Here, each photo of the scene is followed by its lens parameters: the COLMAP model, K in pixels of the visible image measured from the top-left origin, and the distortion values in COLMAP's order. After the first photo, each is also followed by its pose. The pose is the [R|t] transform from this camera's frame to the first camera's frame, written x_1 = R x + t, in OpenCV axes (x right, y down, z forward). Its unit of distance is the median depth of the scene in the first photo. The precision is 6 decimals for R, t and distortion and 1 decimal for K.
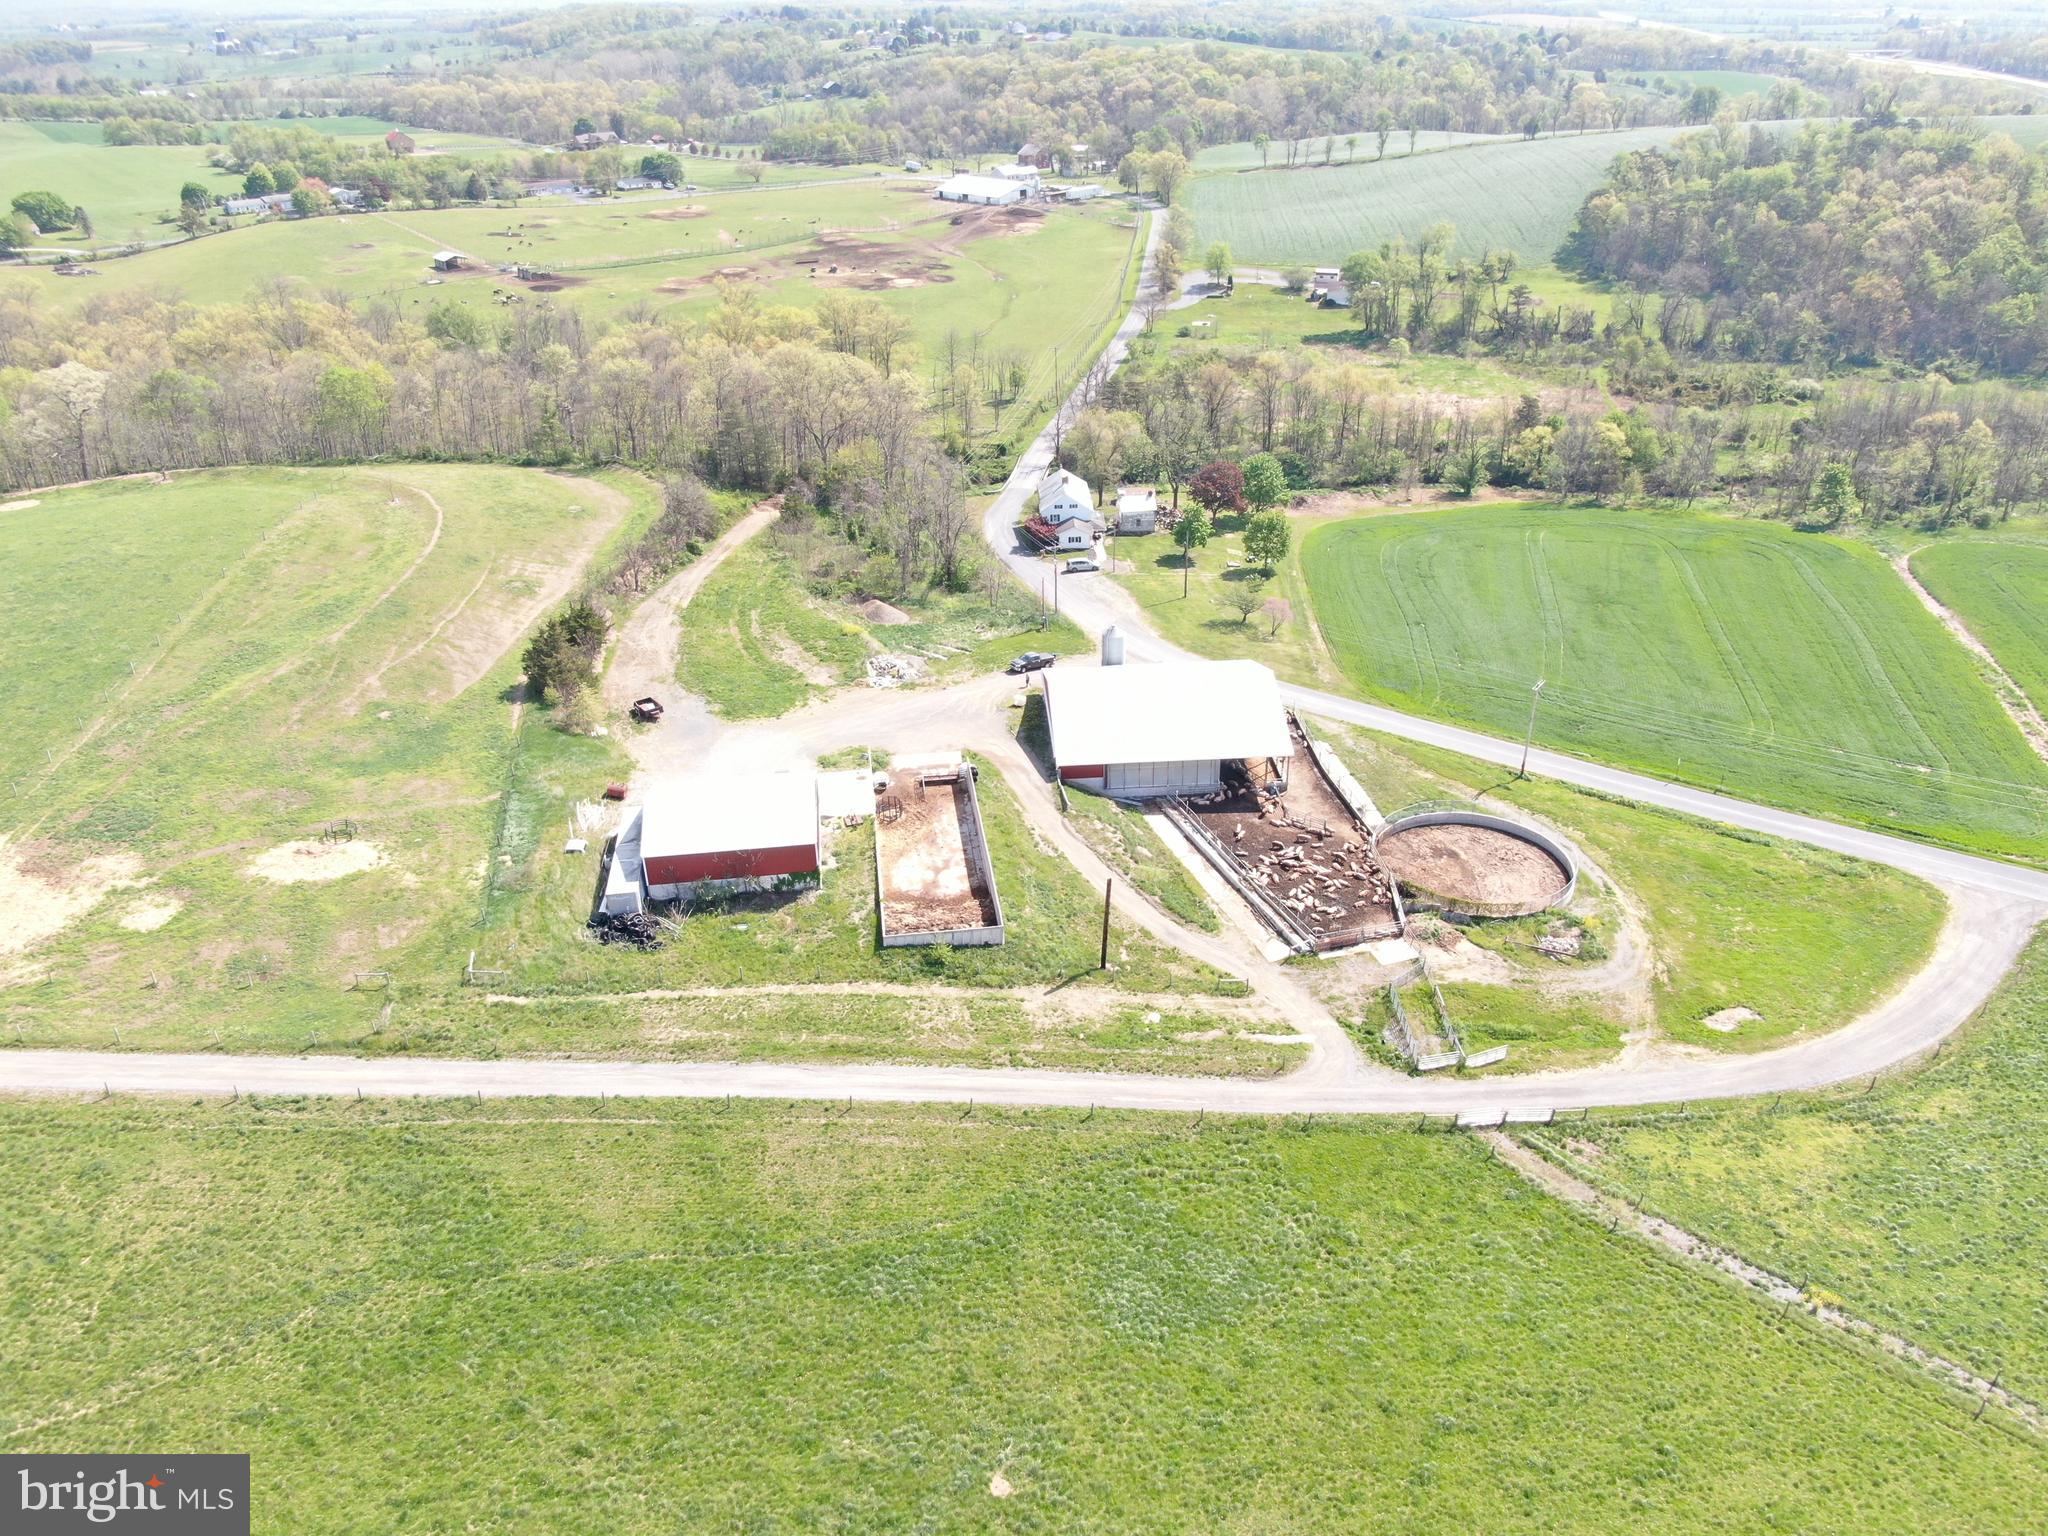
lens RADIAL K [[1475.0, 0, 1024.0], [0, 1475.0, 768.0], [0, 0, 1]] dist [-0.024248, 0.015835]
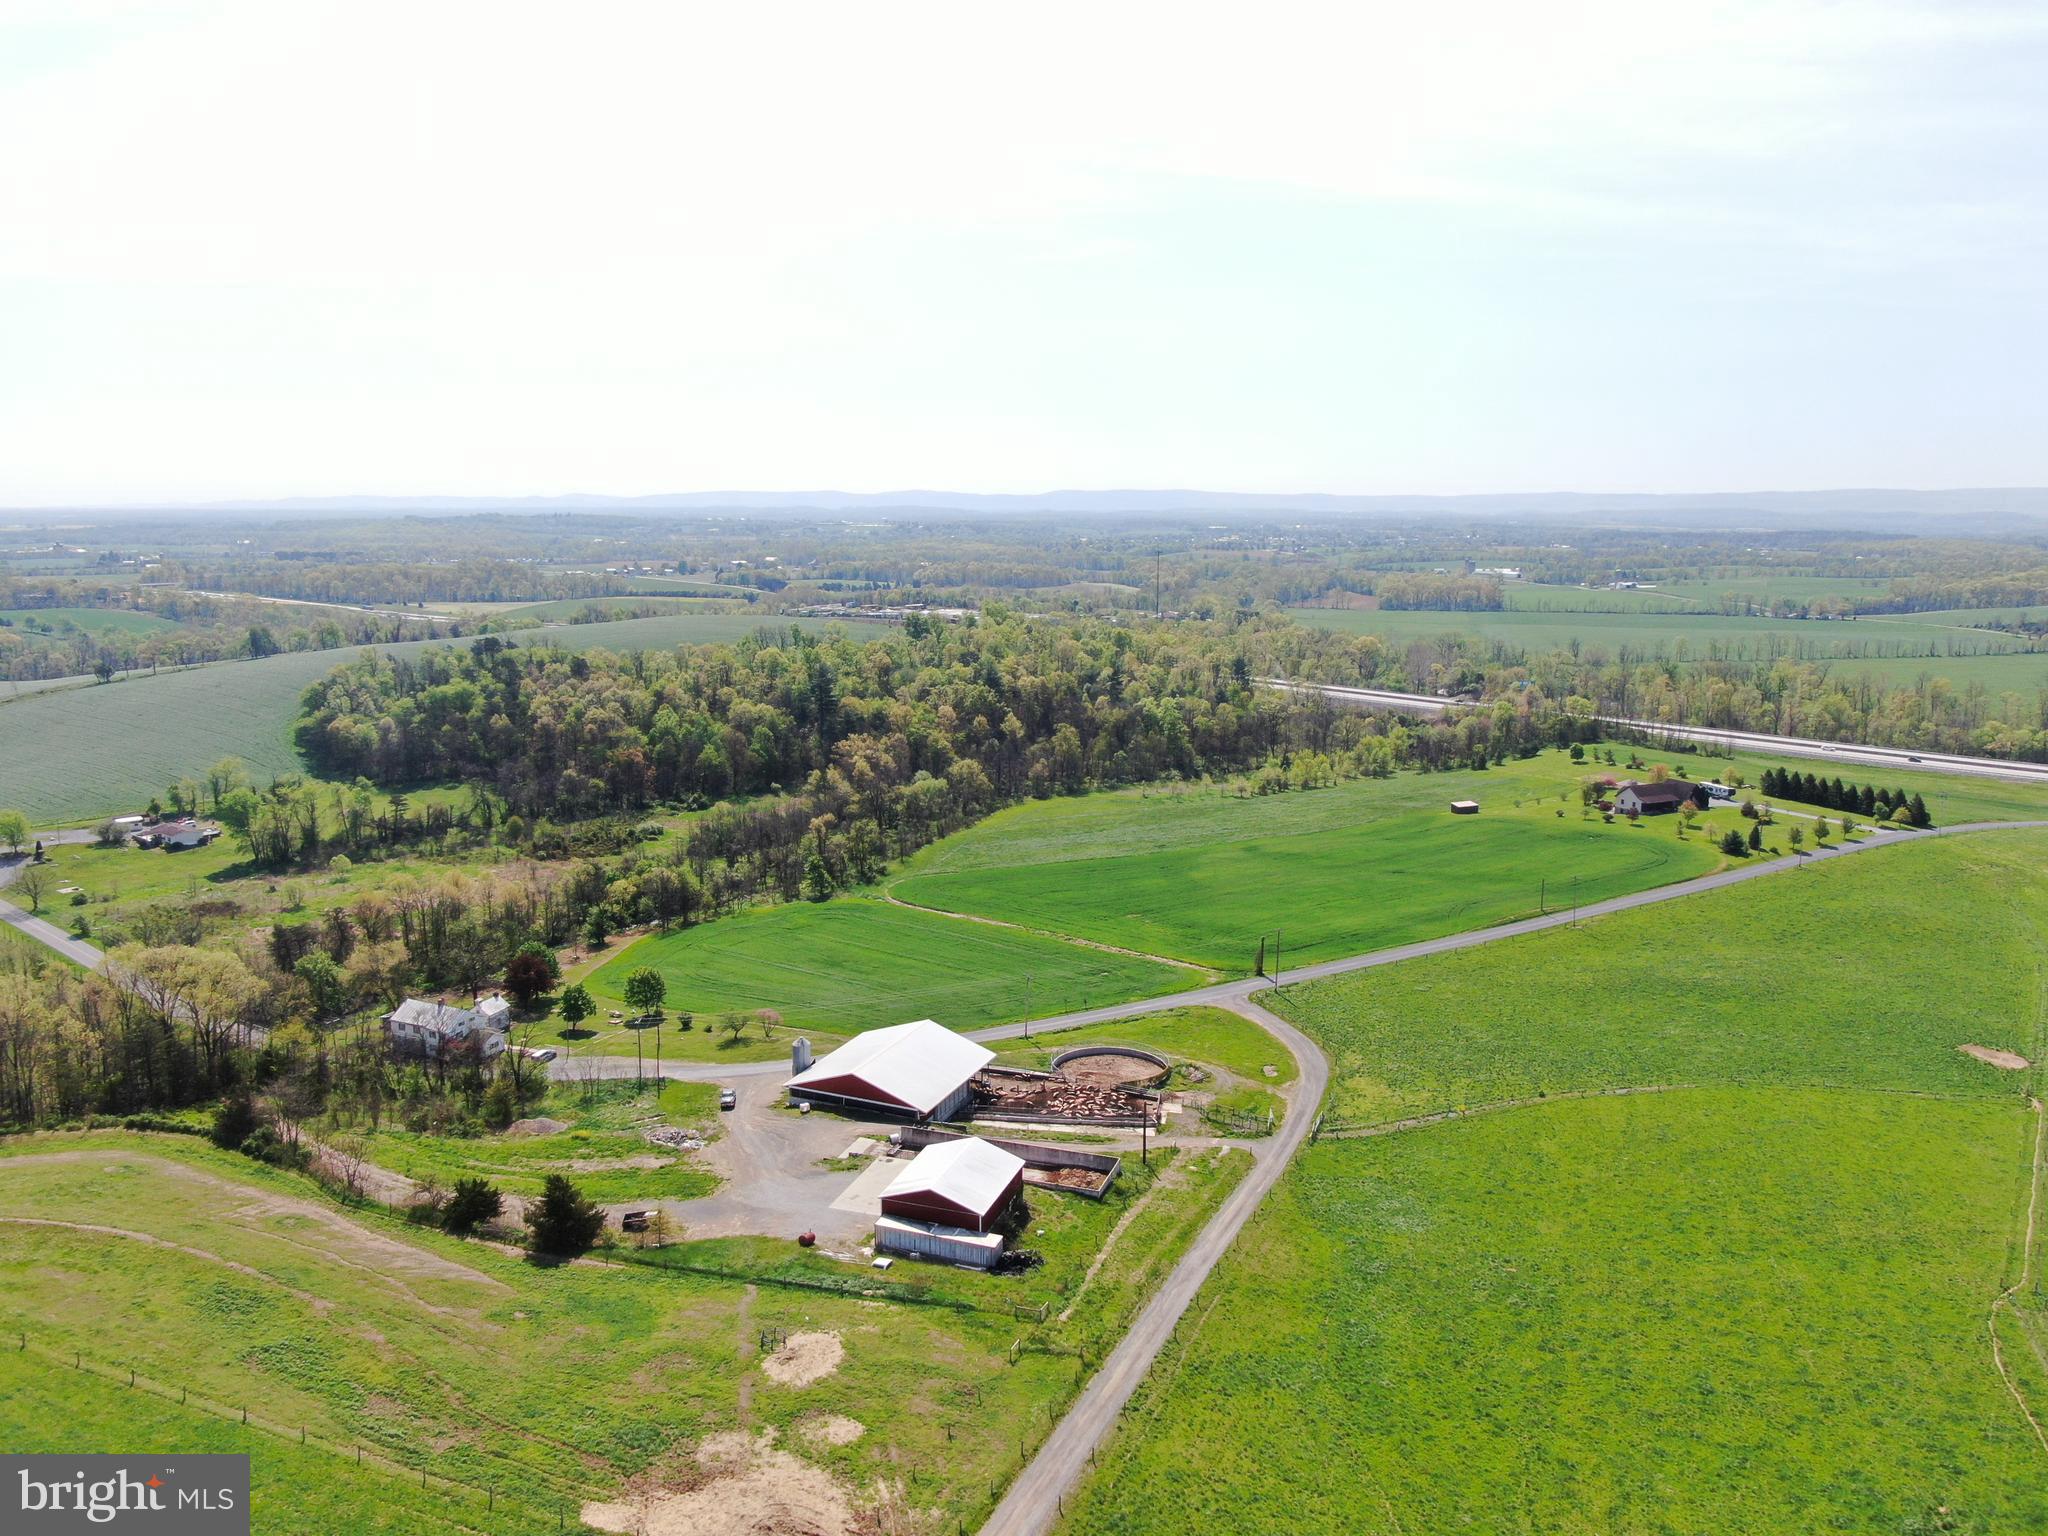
lens RADIAL K [[1475.0, 0, 1024.0], [0, 1475.0, 768.0], [0, 0, 1]] dist [-0.024248, 0.015835]
pose [[0.440362, -0.133608, 0.887823, -1.261790], [0.409609, 0.909853, -0.066243, -0.187864], [-0.798938, 0.392831, 0.455392, 0.190859]]
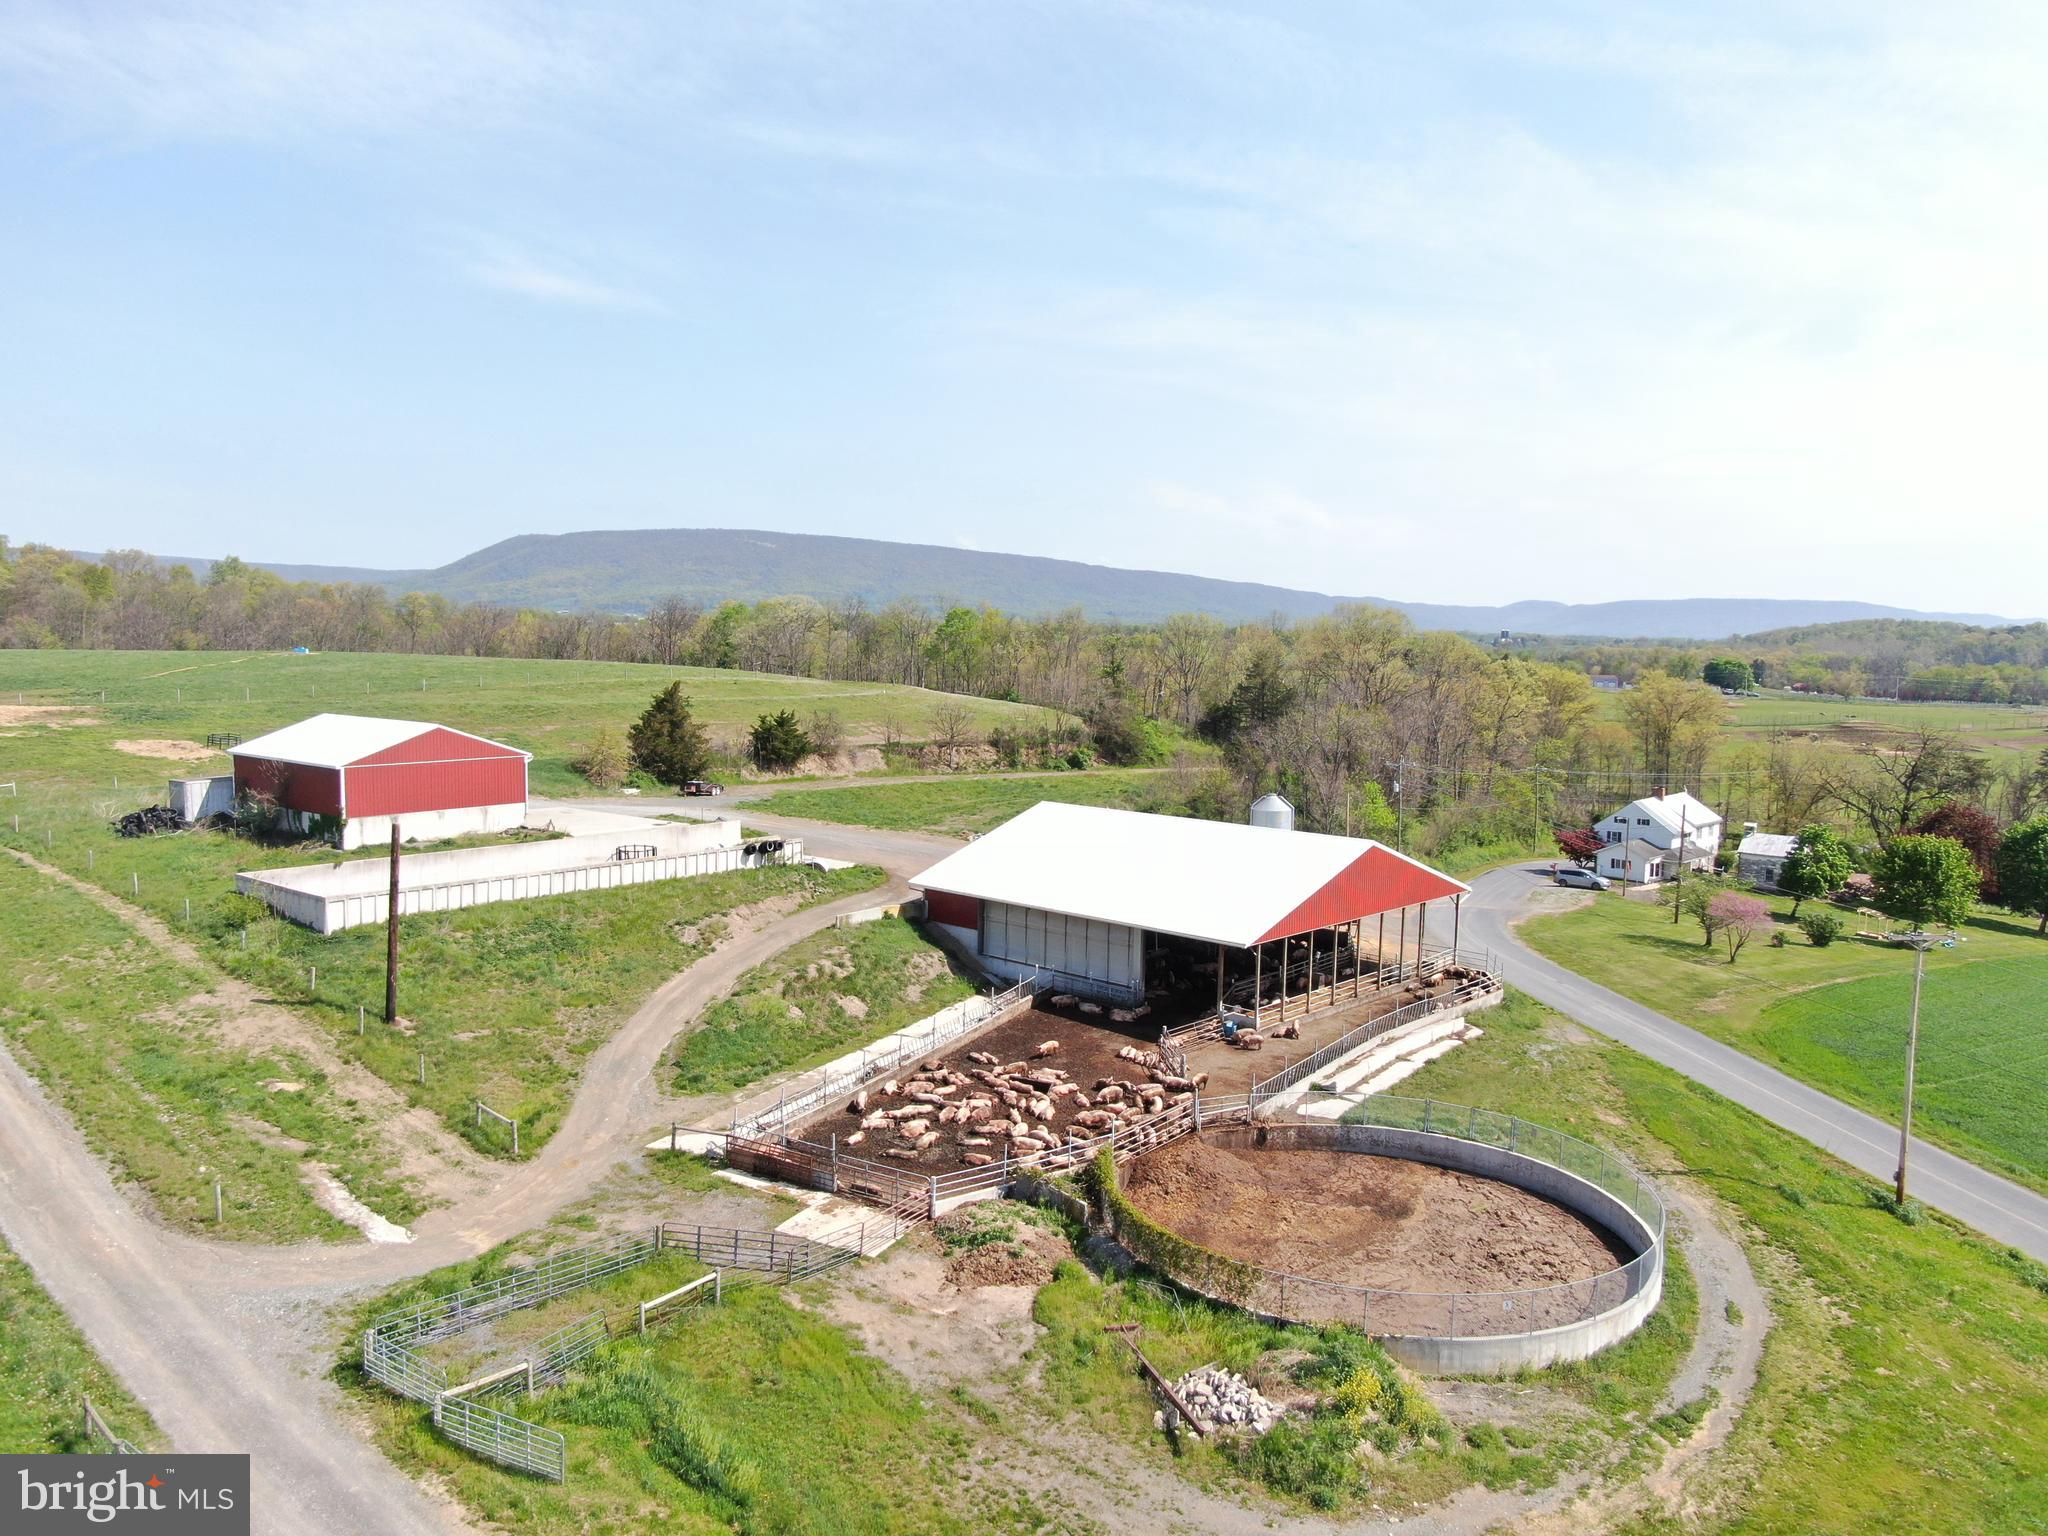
lens RADIAL K [[1475.0, 0, 1024.0], [0, 1475.0, 768.0], [0, 0, 1]] dist [-0.024248, 0.015835]
pose [[0.689527, 0.095517, -0.717934, 0.530751], [-0.367832, 0.900092, -0.233526, 0.086538], [0.623900, 0.425102, 0.655772, 0.702106]]
